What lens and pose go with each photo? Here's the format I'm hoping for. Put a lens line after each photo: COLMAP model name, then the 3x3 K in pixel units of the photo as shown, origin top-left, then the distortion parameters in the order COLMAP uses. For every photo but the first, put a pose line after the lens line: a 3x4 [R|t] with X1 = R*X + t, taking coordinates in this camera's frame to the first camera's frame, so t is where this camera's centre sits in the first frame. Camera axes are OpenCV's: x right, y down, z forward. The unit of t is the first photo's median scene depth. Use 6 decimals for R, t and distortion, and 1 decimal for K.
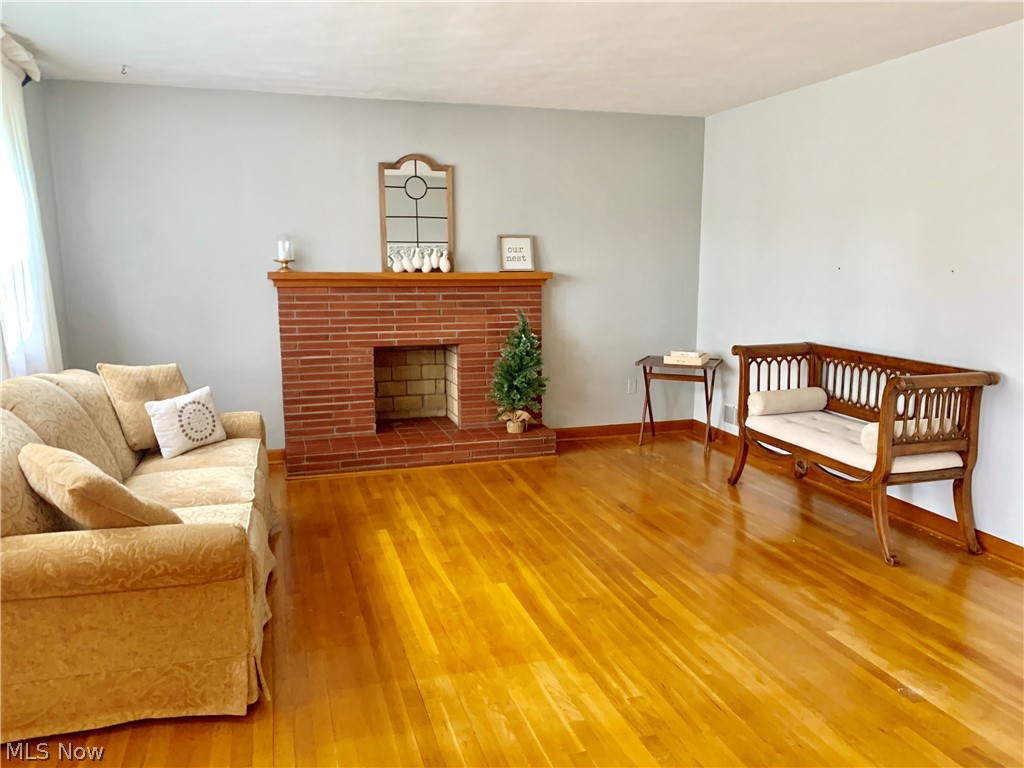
lens RADIAL K [[776.4, 0, 523.6], [0, 776.4, 388.1], [0, 0, 1]] dist [0.157315, -0.059557]
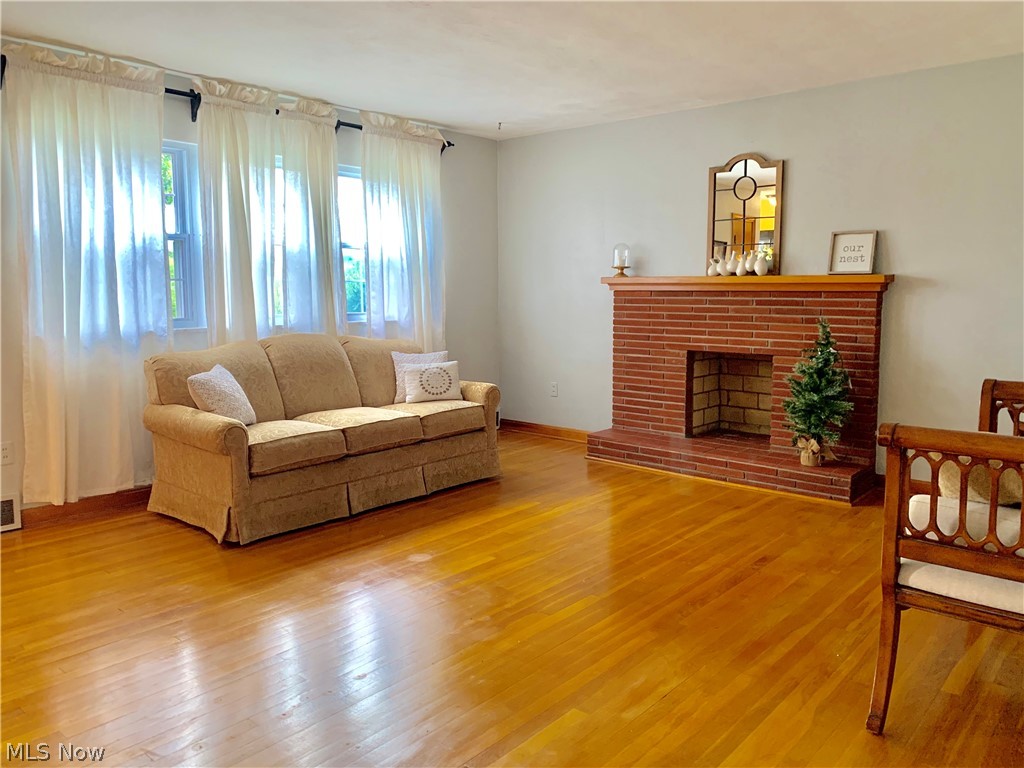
lens RADIAL K [[760.1, 0, 508.0], [0, 760.1, 389.7], [0, 0, 1]] dist [0.105842, -0.299427]
pose [[0.510550, 0.115188, -0.852098, 0.535108], [-0.141918, 0.988684, 0.048619, -0.017633], [0.848056, 0.096106, 0.521119, 0.294203]]
